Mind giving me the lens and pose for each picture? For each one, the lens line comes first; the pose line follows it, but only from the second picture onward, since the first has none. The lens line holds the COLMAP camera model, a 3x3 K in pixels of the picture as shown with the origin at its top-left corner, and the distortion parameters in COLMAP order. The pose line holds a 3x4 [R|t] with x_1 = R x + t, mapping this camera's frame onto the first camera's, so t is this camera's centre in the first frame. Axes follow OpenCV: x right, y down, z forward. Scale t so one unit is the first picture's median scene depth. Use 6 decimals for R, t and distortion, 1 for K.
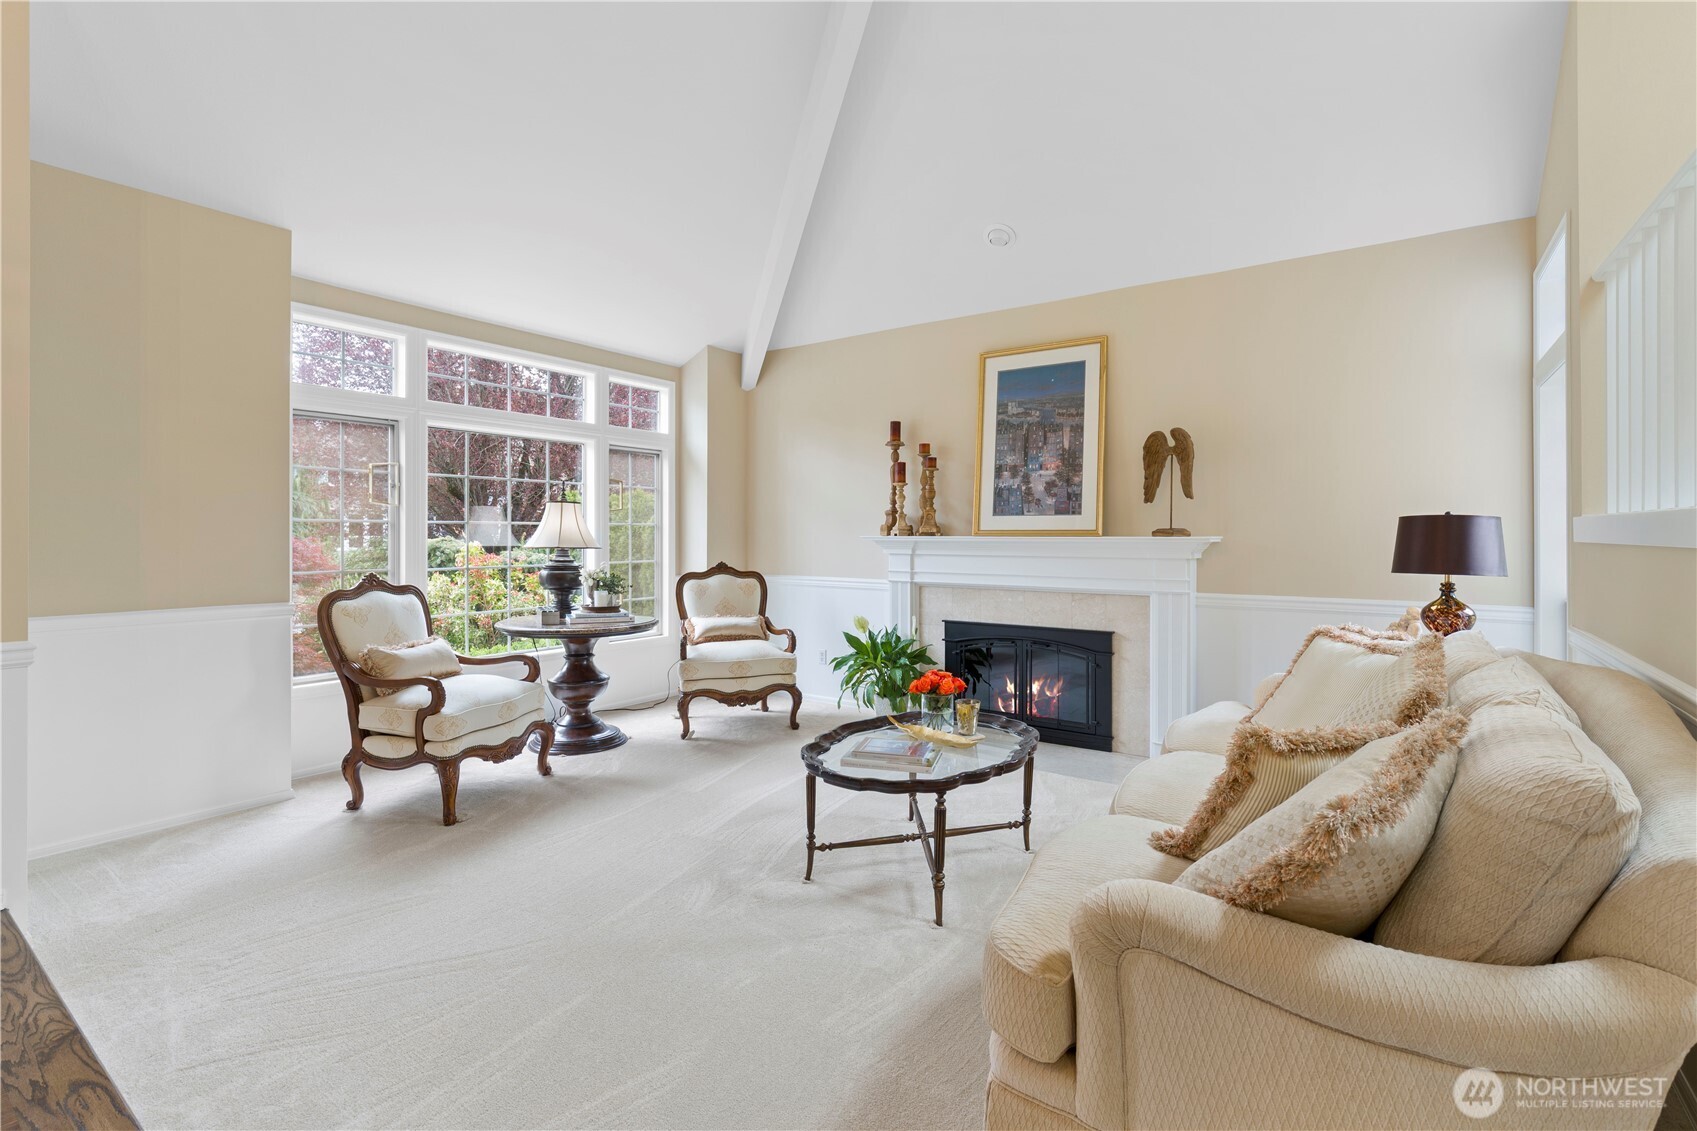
lens RADIAL K [[771.4, 0, 855.7], [0, 771.4, 531.8], [0, 0, 1]] dist [-0.002064, 0.000155]
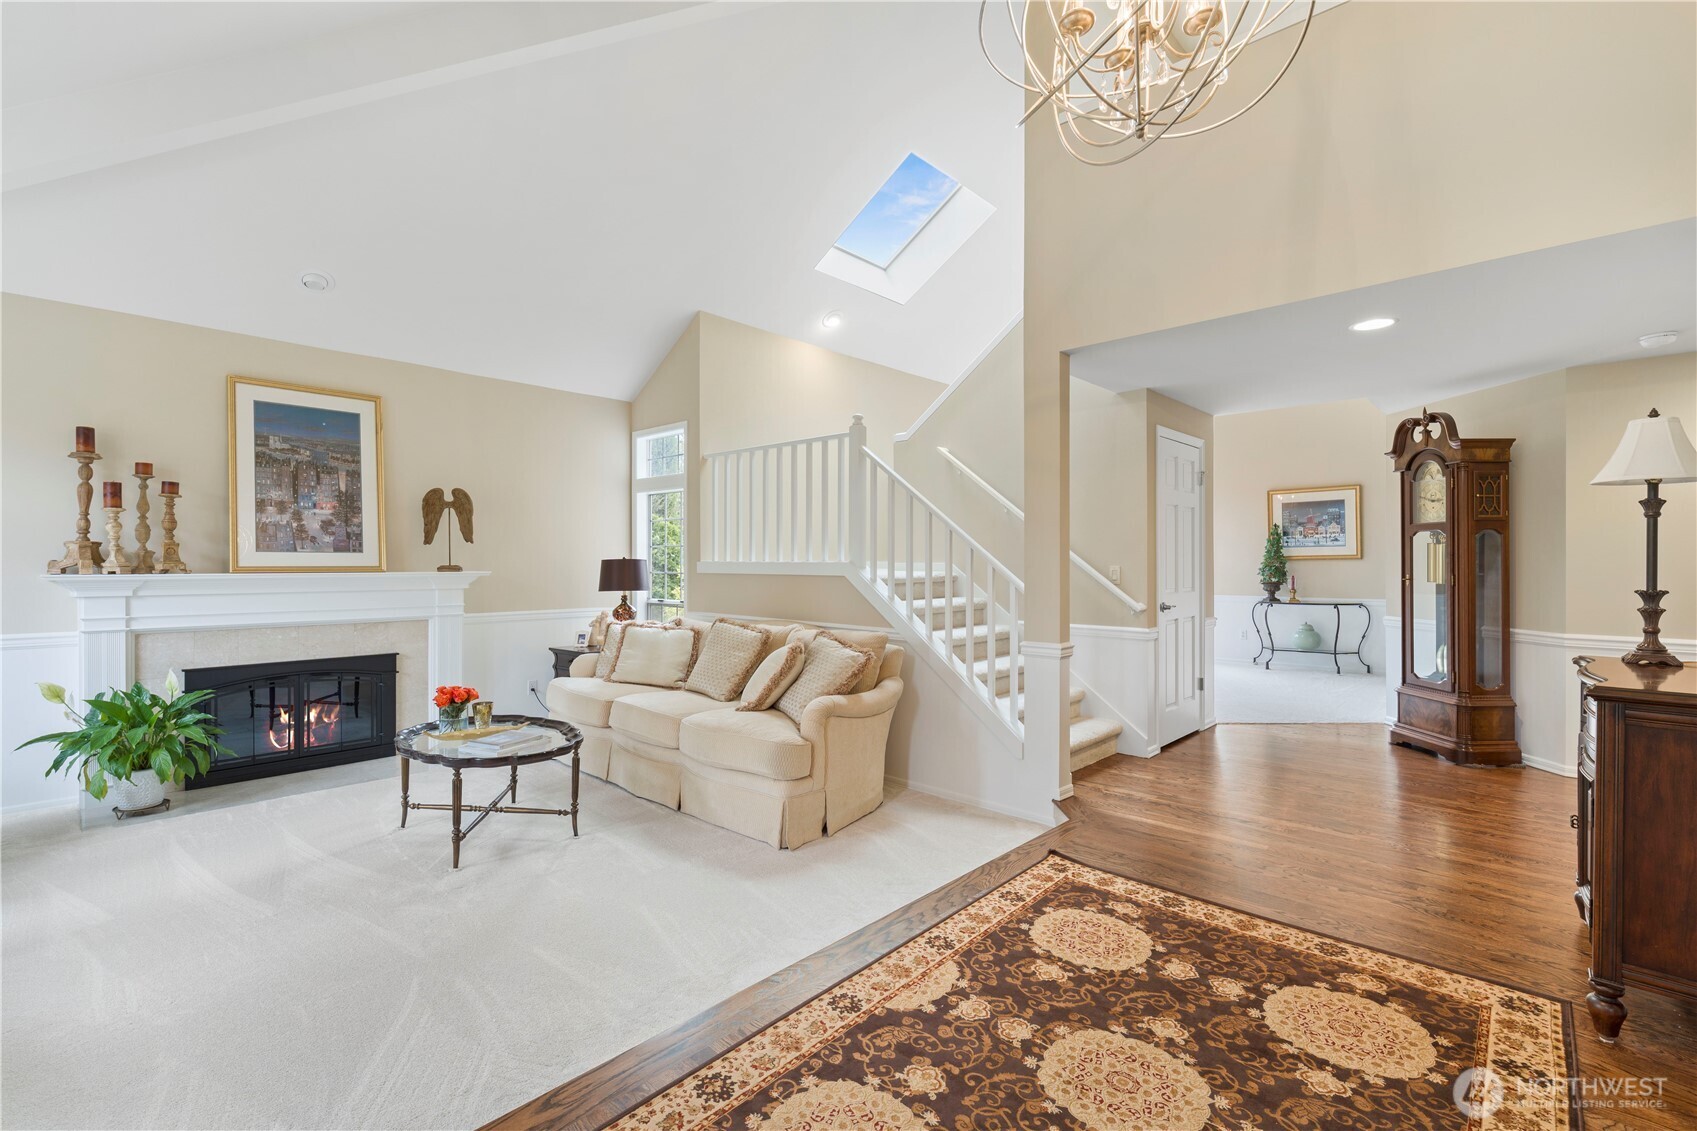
lens RADIAL K [[758.2, 0, 846.7], [0, 758.2, 563.9], [0, 0, 1]] dist [-0.002616, -0.000241]
pose [[0.134734, -0.002666, 0.990878, -0.688524], [-0.004595, 0.999984, 0.003315, -0.012613], [-0.990871, -0.005000, 0.134720, 0.156841]]
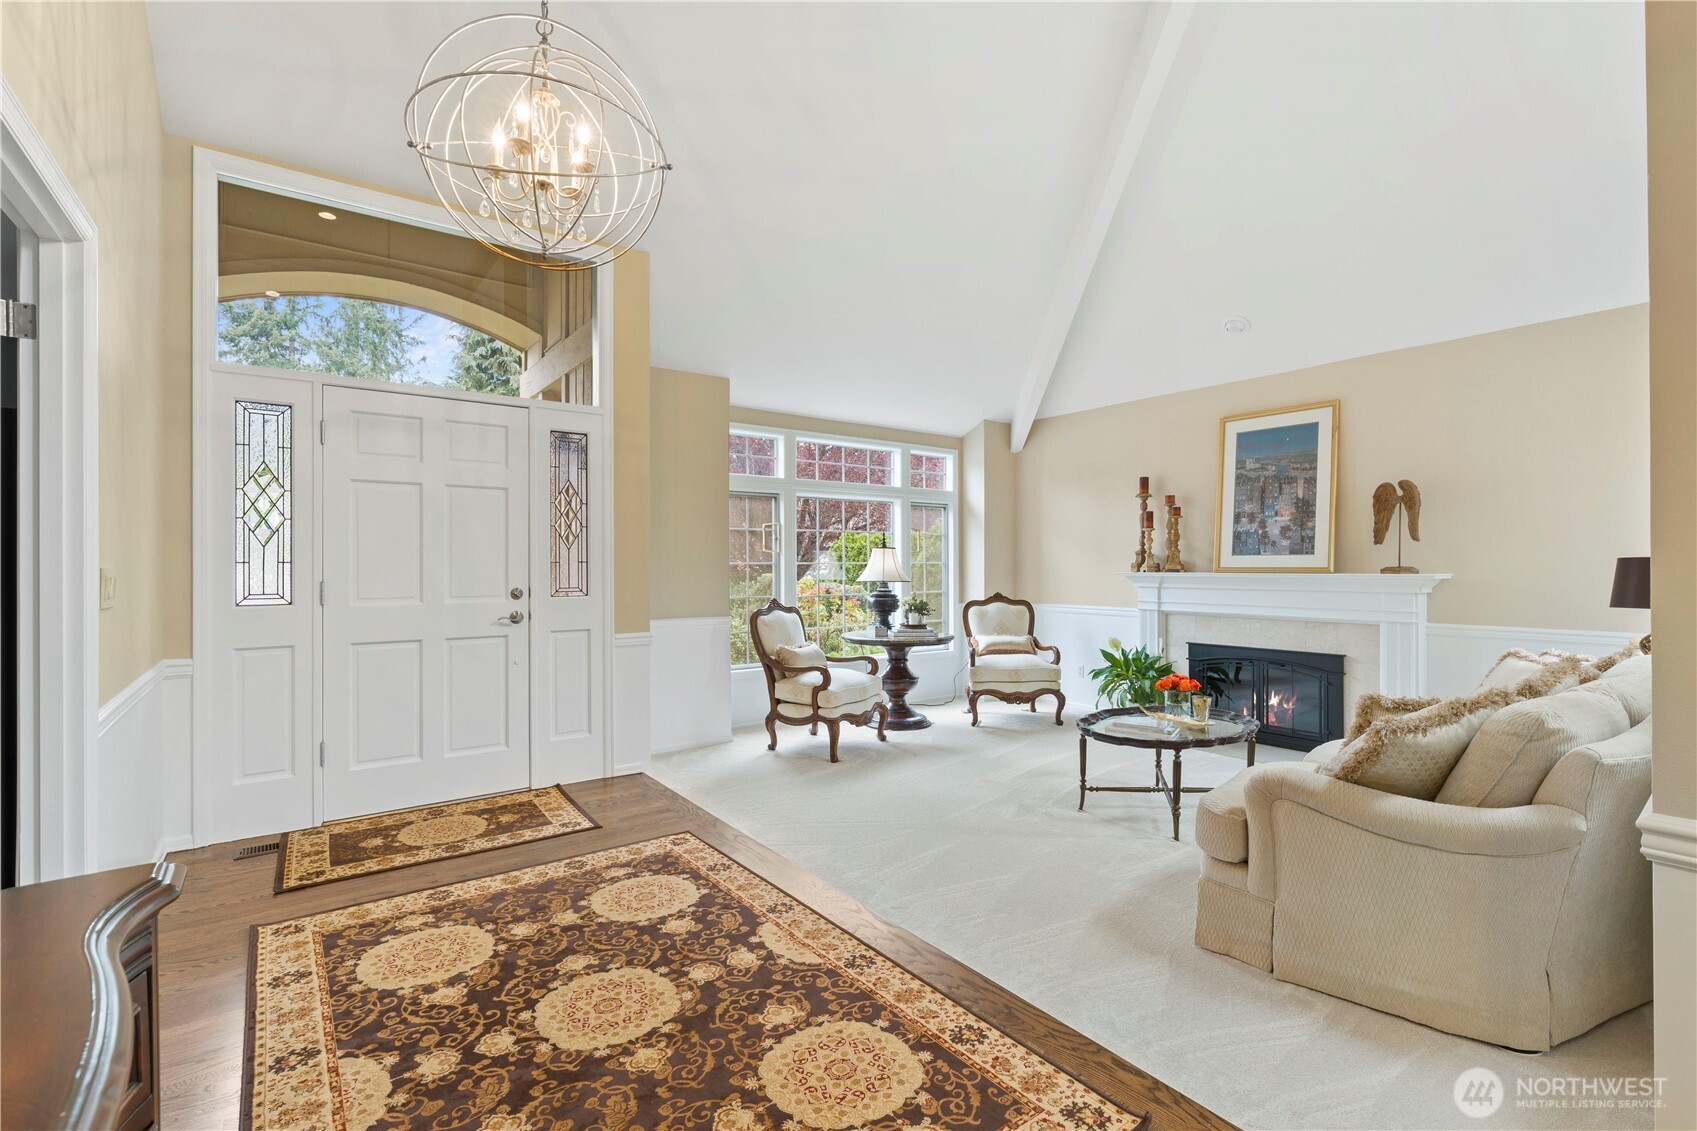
lens RADIAL K [[758.2, 0, 846.7], [0, 758.2, 563.9], [0, 0, 1]] dist [-0.002616, -0.000241]
pose [[0.948132, -0.004308, -0.317847, -0.014837], [0.005078, 0.999986, 0.001594, -0.013230], [0.317835, -0.003125, 0.948141, -0.310881]]
